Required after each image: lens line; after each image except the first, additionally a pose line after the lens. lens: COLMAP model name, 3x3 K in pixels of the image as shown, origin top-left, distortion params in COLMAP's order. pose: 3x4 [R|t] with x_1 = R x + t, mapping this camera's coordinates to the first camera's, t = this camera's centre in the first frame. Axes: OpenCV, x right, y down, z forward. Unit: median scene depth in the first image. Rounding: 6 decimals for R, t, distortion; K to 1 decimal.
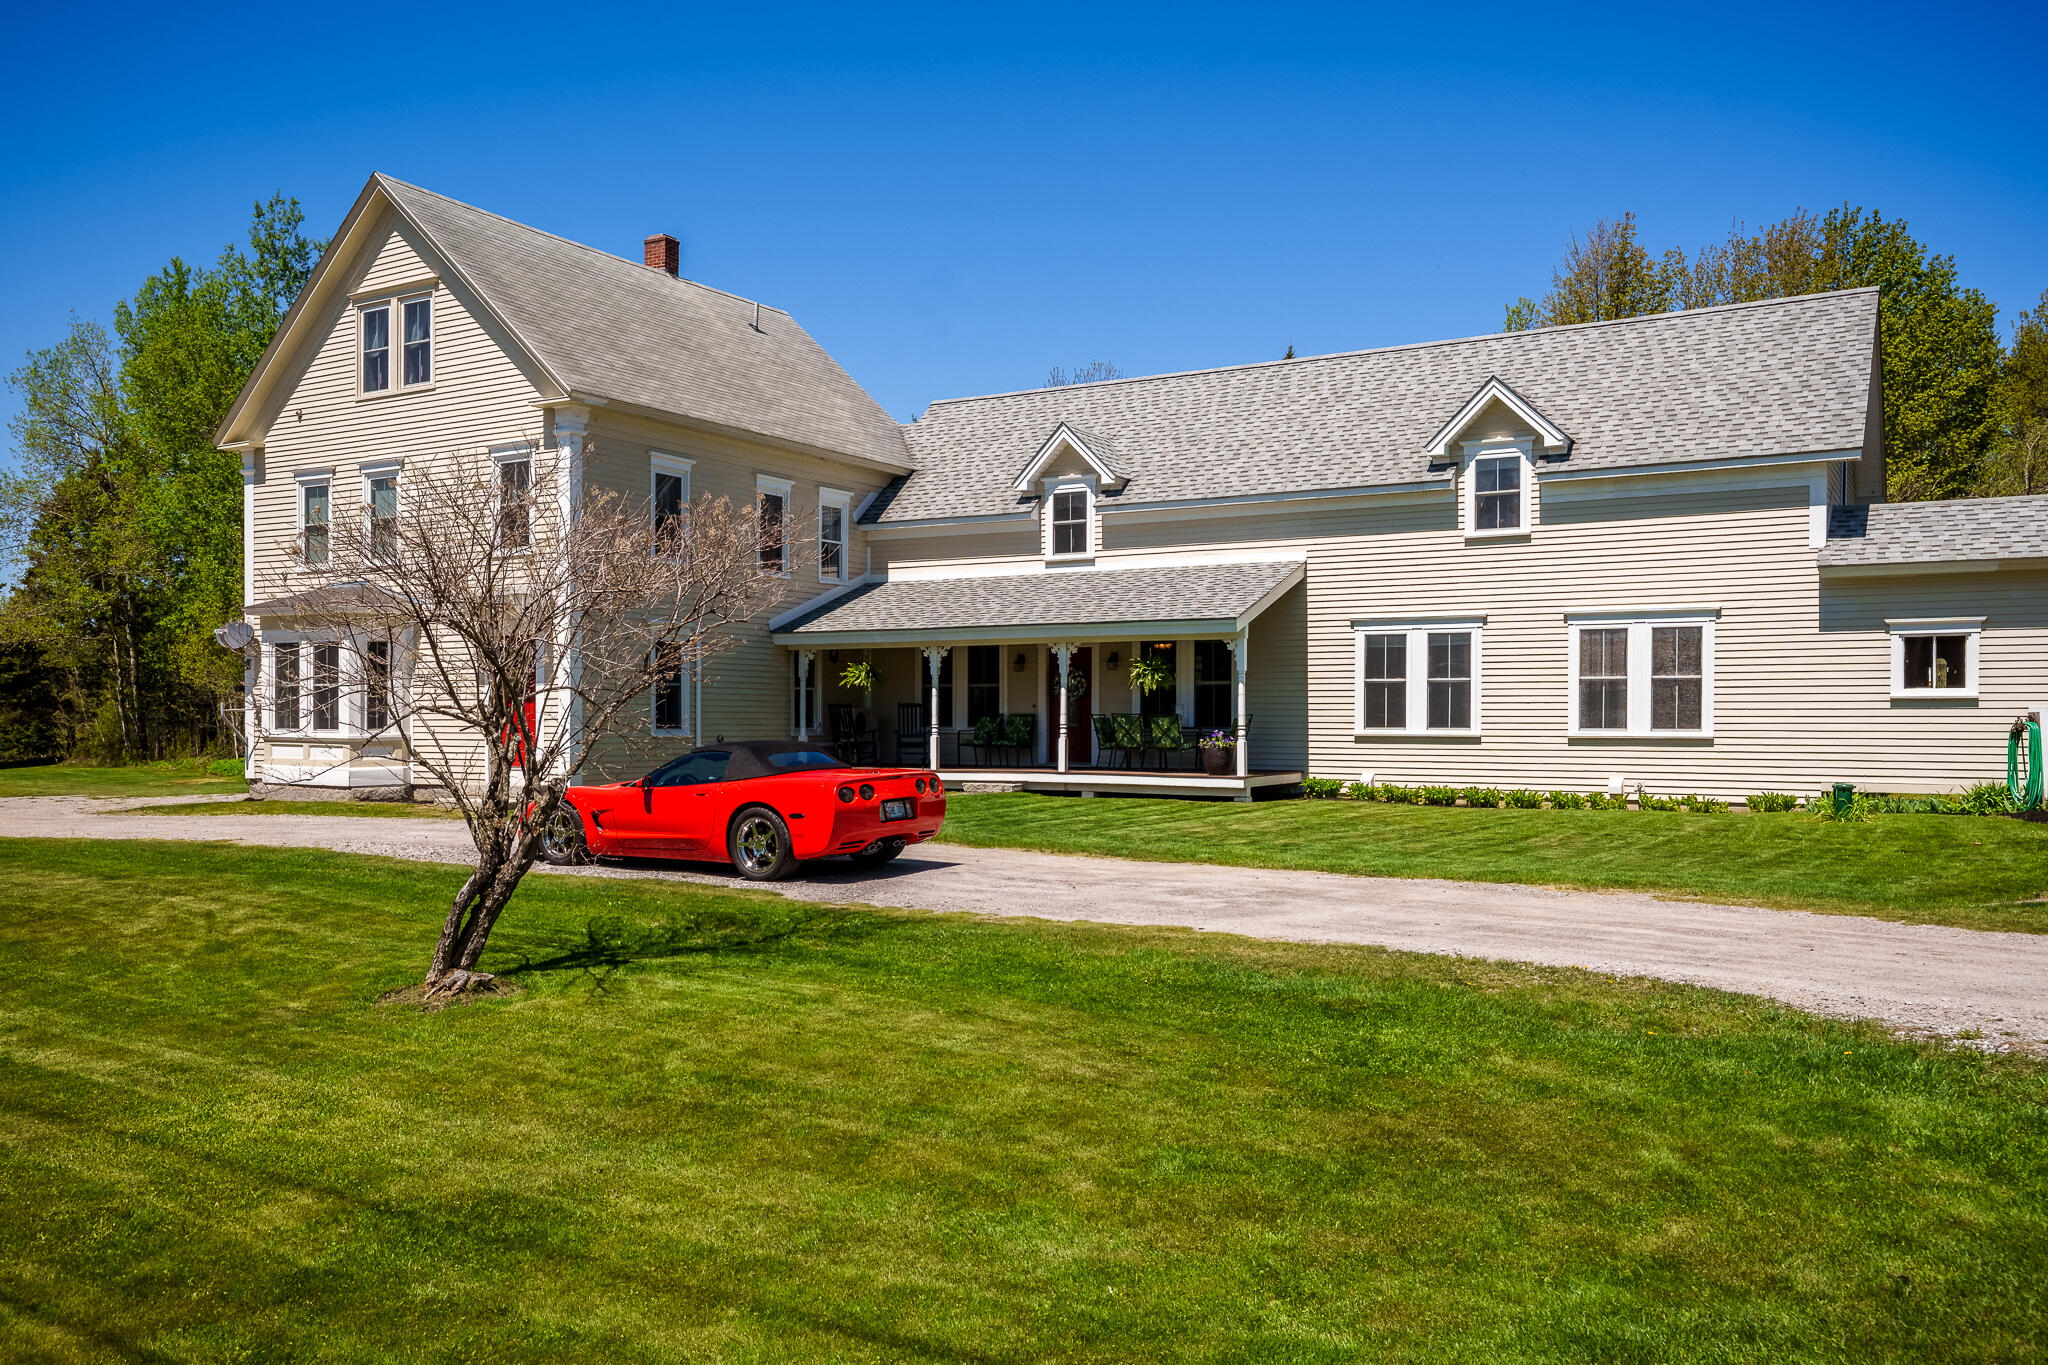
lens RADIAL K [[1647.4, 0, 930.7], [0, 1647.4, 717.9], [0, 0, 1]] dist [0.000445, 0.005449]
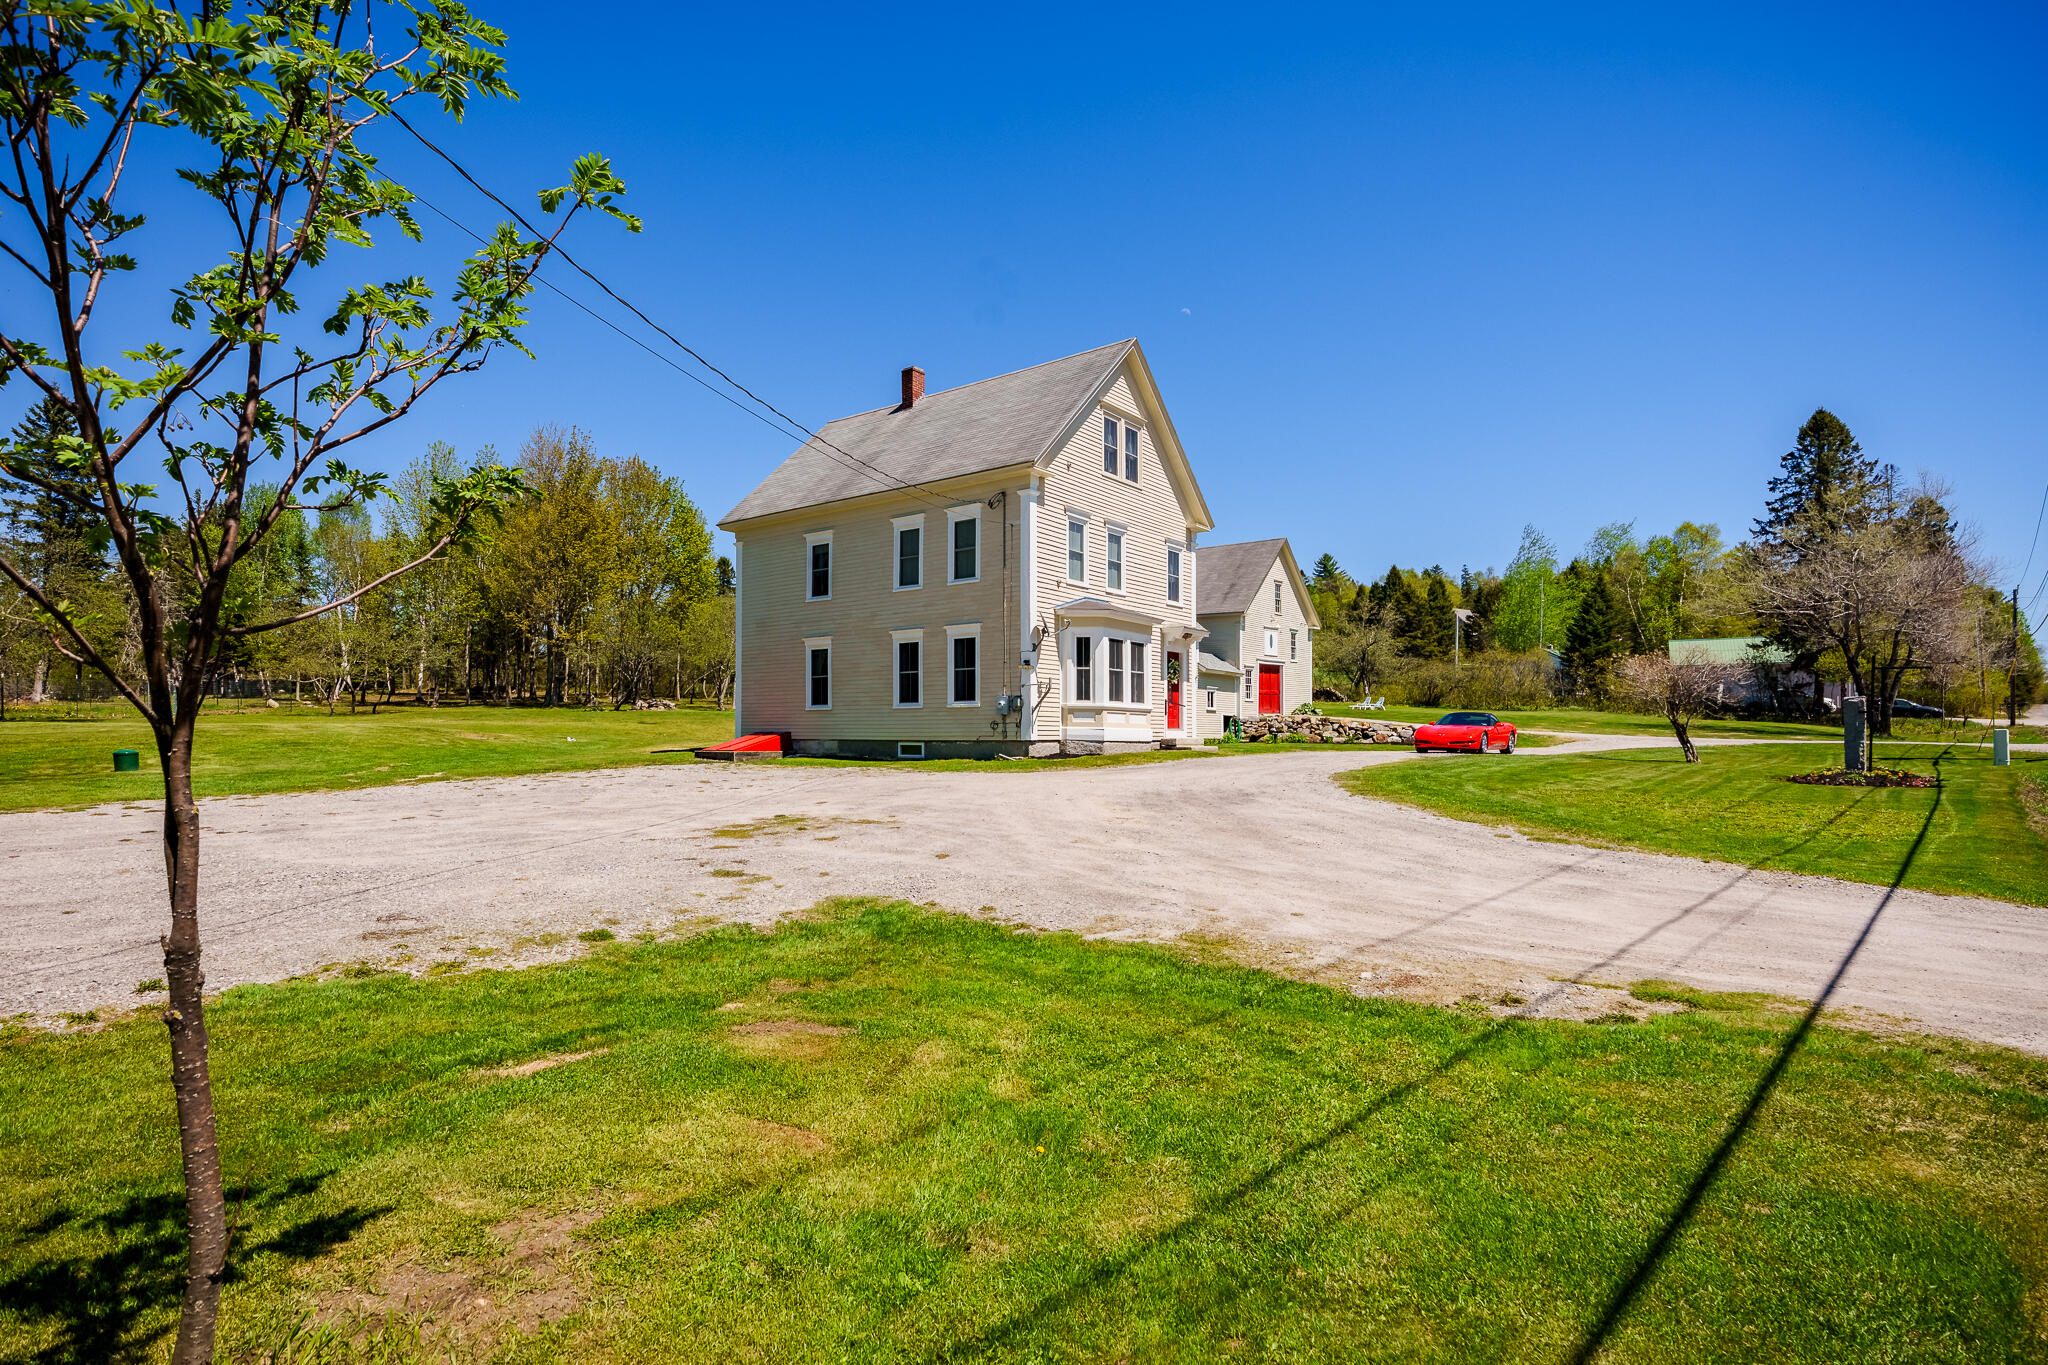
lens RADIAL K [[1018.8, 0, 999.5], [0, 1018.8, 719.3], [0, 0, 1]] dist [-0.001272, -0.000168]
pose [[0.097883, 0.018159, 0.995032, -1.273531], [-0.000792, 0.999835, -0.018169, 0.038190], [-0.995198, 0.000990, 0.097882, 1.031309]]
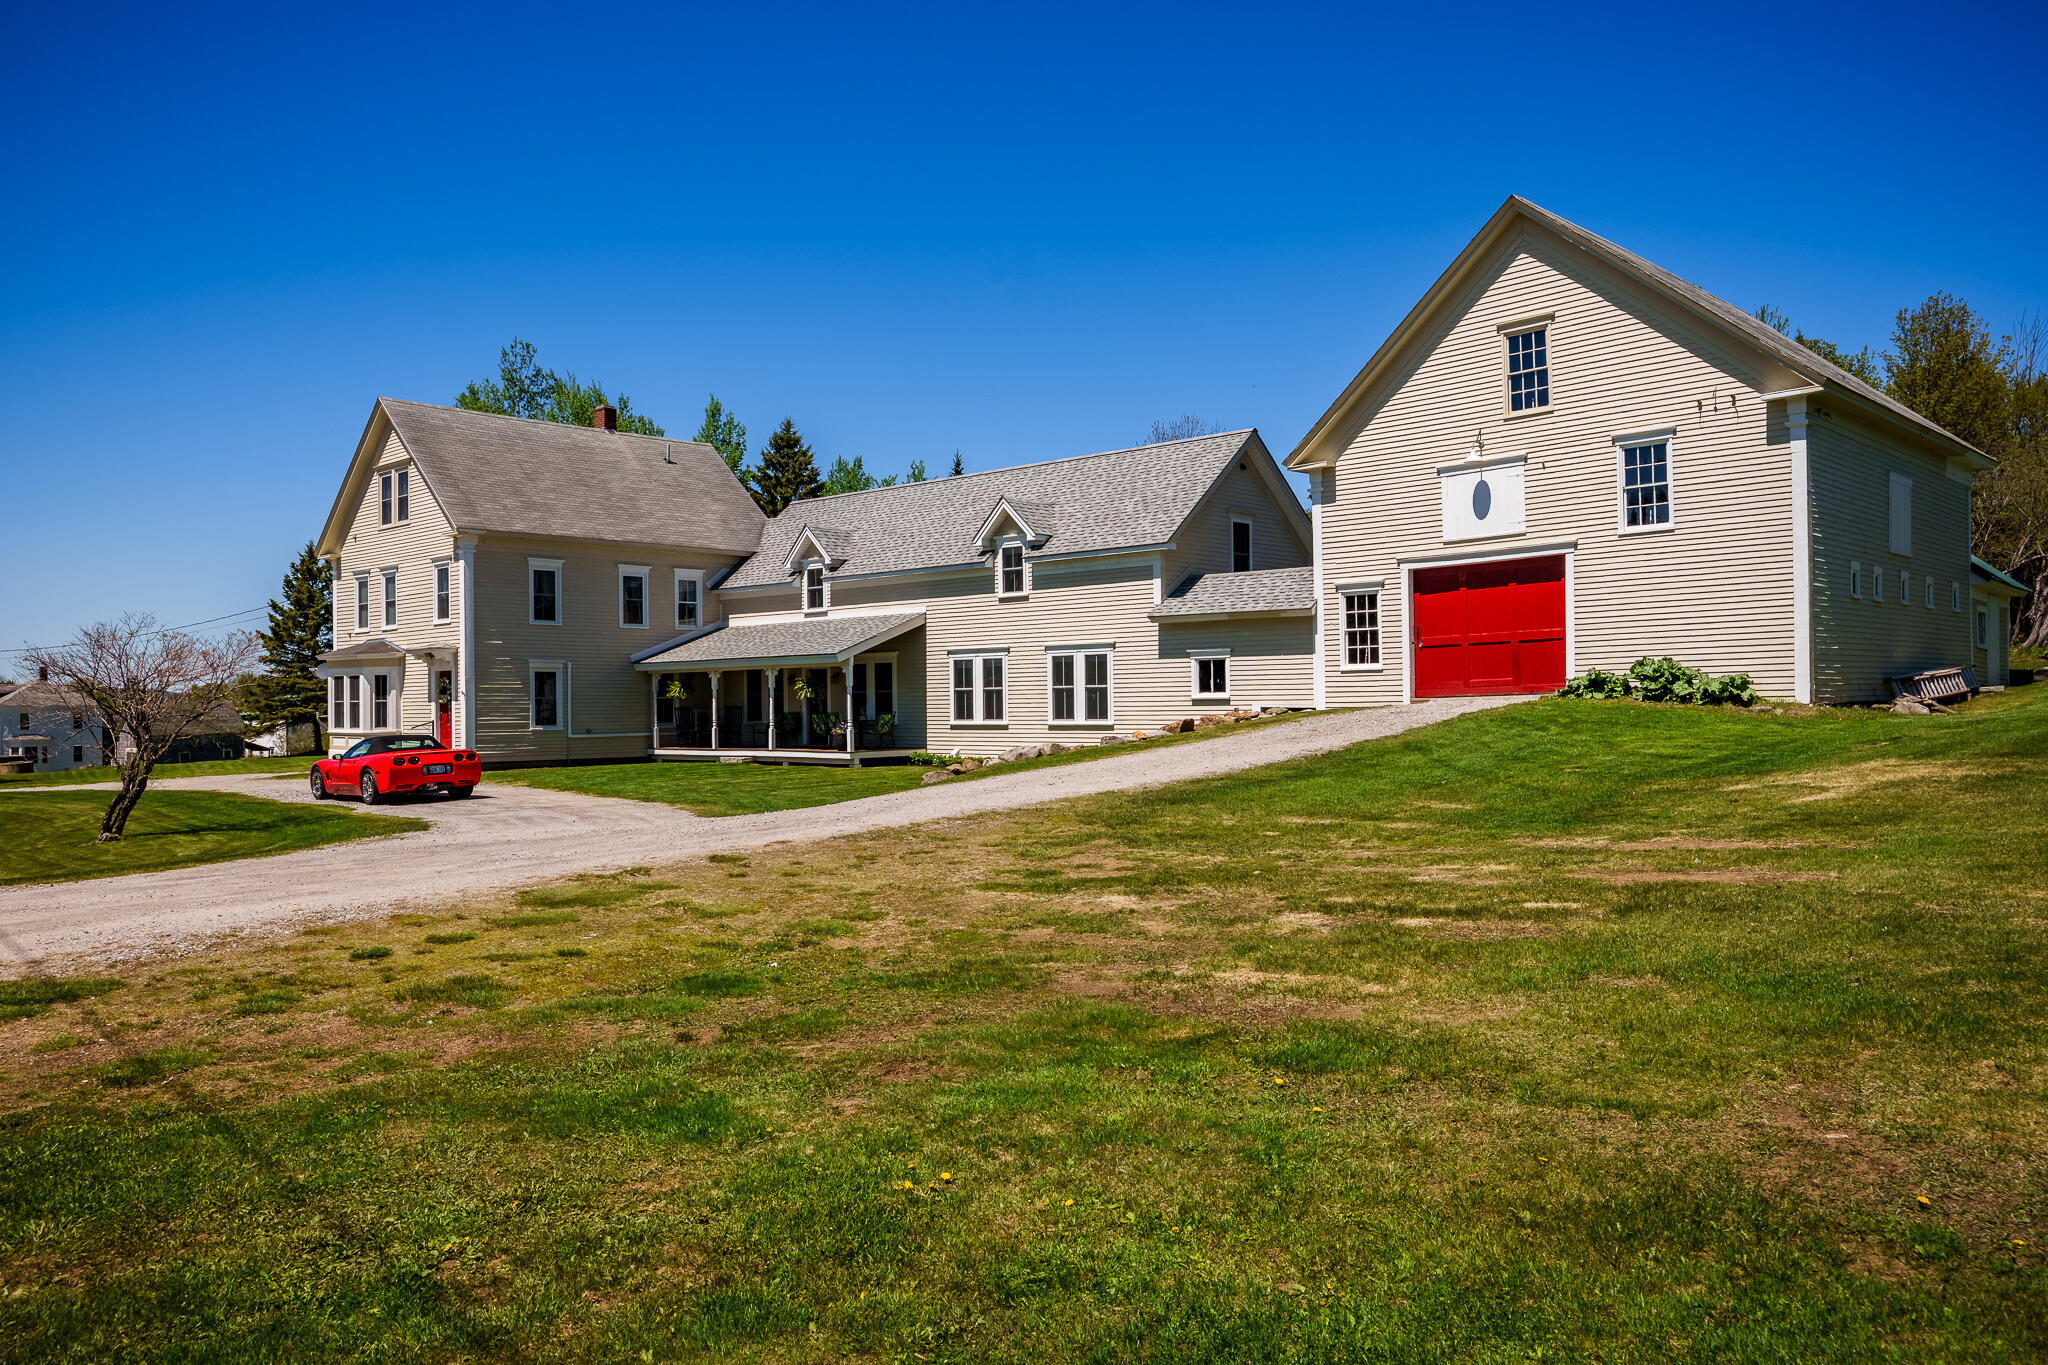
lens RADIAL K [[1493.1, 0, 1024.0], [0, 1493.1, 682.5], [0, 0, 1]] dist [-0.009593, 0.001873]
pose [[0.983691, -0.015851, -0.179165, 0.578691], [0.013435, 0.999802, -0.014689, -0.007687], [0.179362, 0.012043, 0.983709, -0.376242]]
